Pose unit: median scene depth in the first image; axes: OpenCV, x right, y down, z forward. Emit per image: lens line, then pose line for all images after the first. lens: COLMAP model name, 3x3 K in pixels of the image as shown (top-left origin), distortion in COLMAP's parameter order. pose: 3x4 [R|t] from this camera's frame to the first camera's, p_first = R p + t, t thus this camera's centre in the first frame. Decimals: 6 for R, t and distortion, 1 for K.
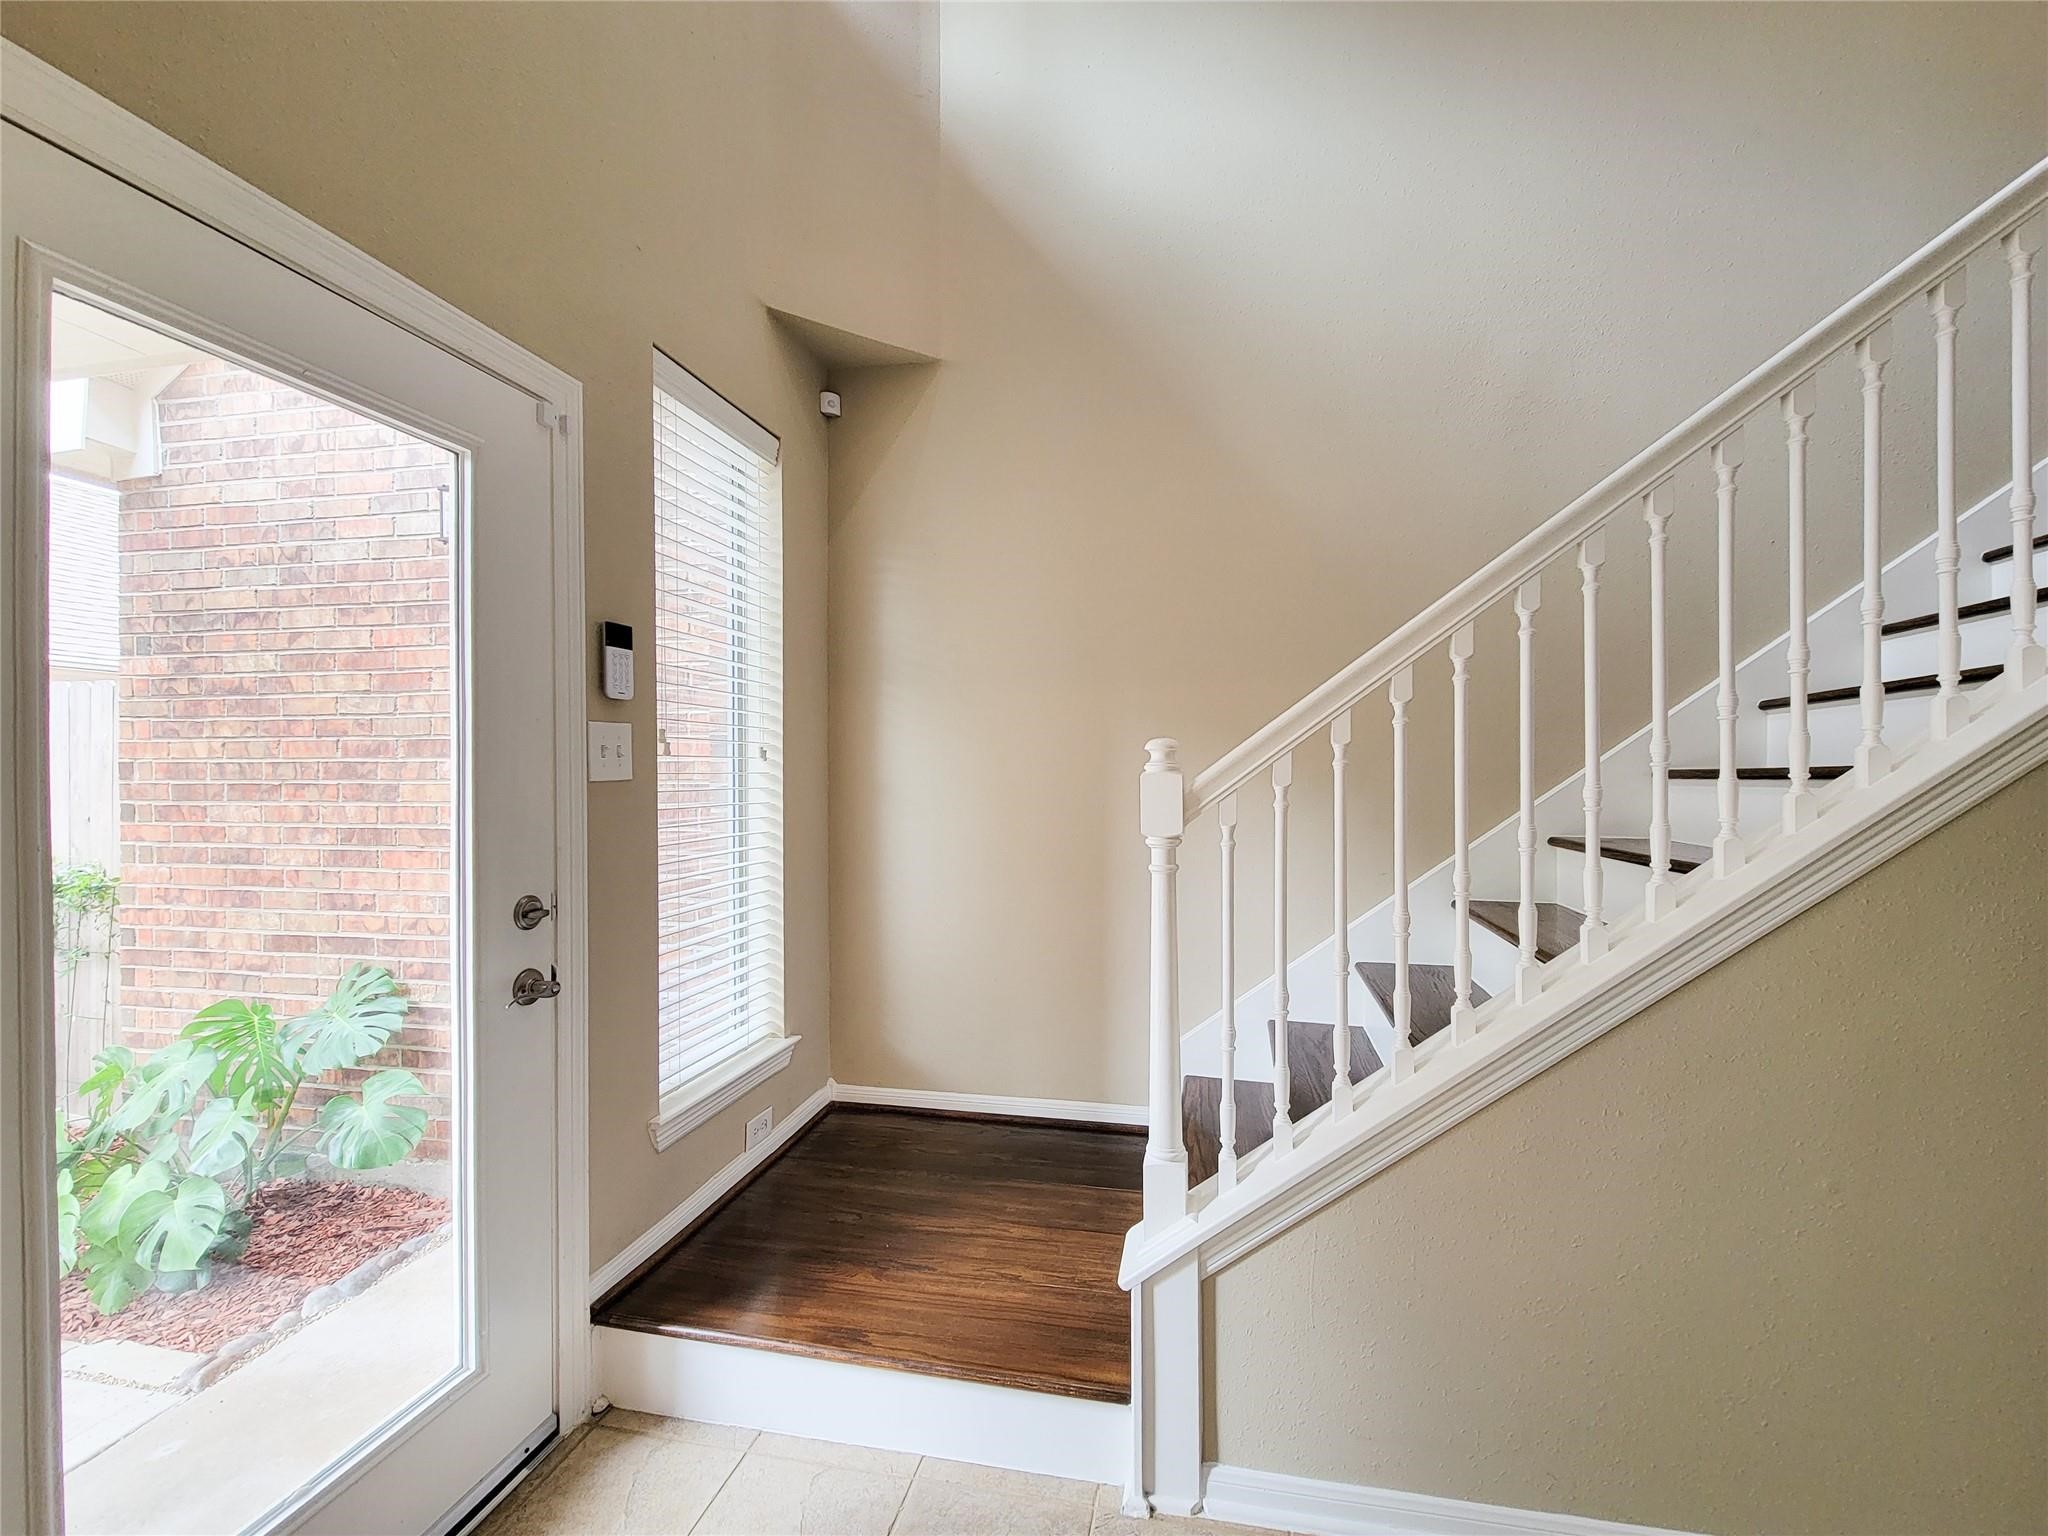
lens RADIAL K [[857.6, 0, 1008.9], [0, 857.6, 784.3], [0, 0, 1]] dist [0.002348, -0.002943]
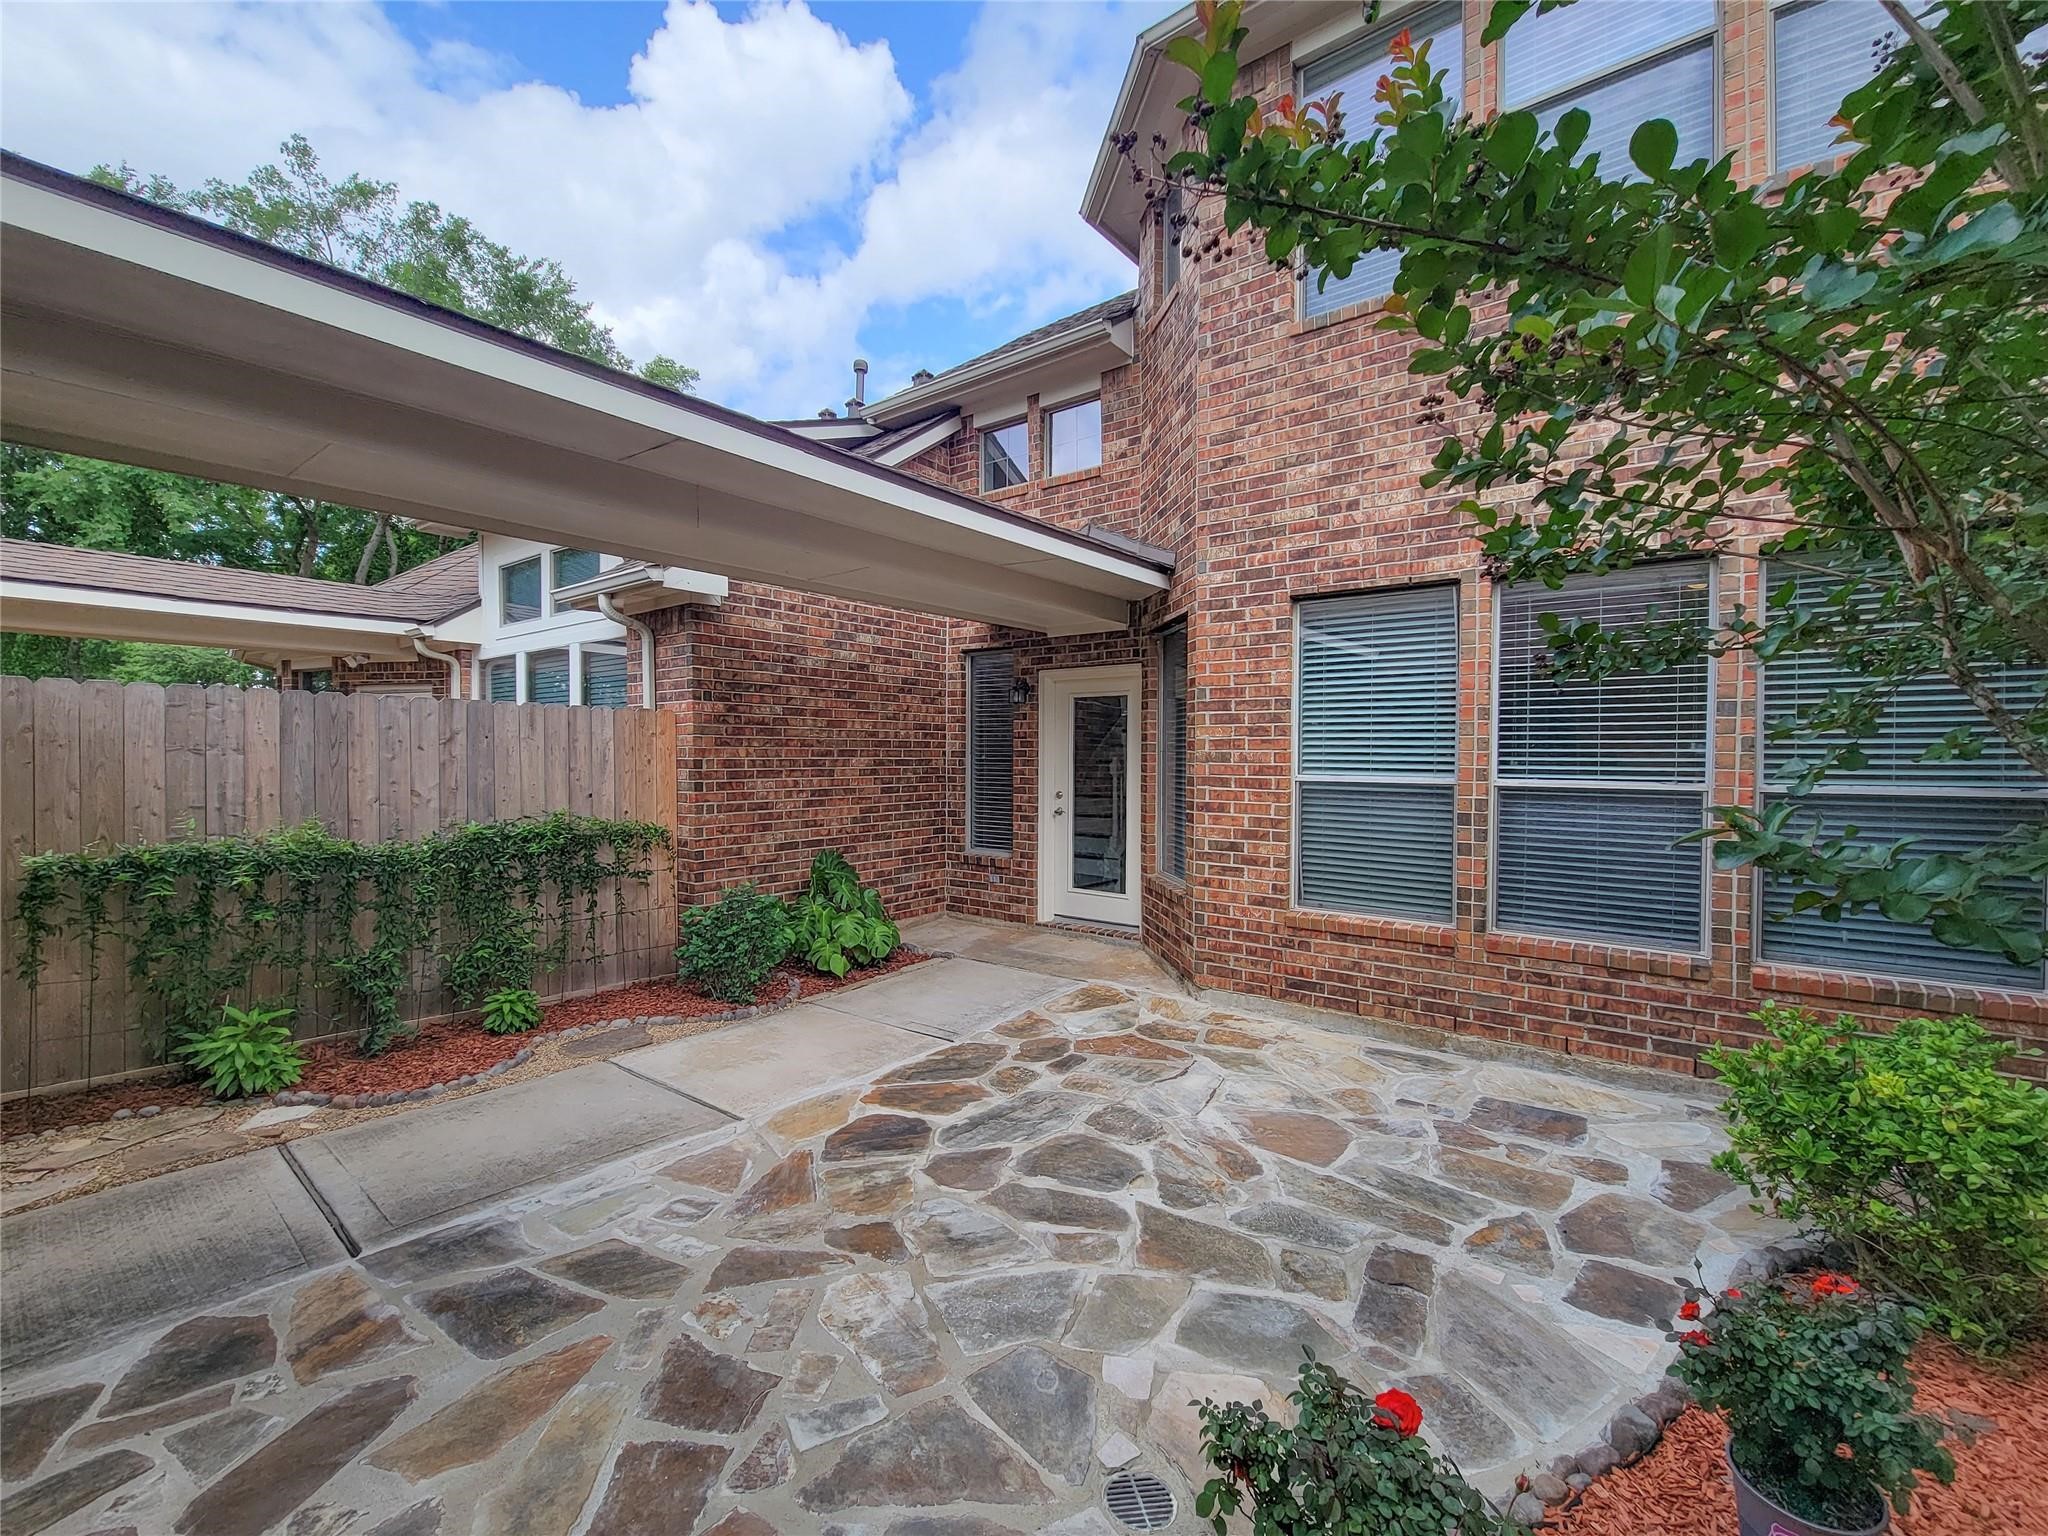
lens RADIAL K [[857.6, 0, 1024.2], [0, 857.6, 767.3], [0, 0, 1]] dist [0.002348, -0.002943]
pose [[0.476075, -0.011291, 0.879332, -2.374450], [0.011754, 0.999910, 0.006475, -0.012717], [-0.879326, 0.007253, 0.476165, -0.488425]]
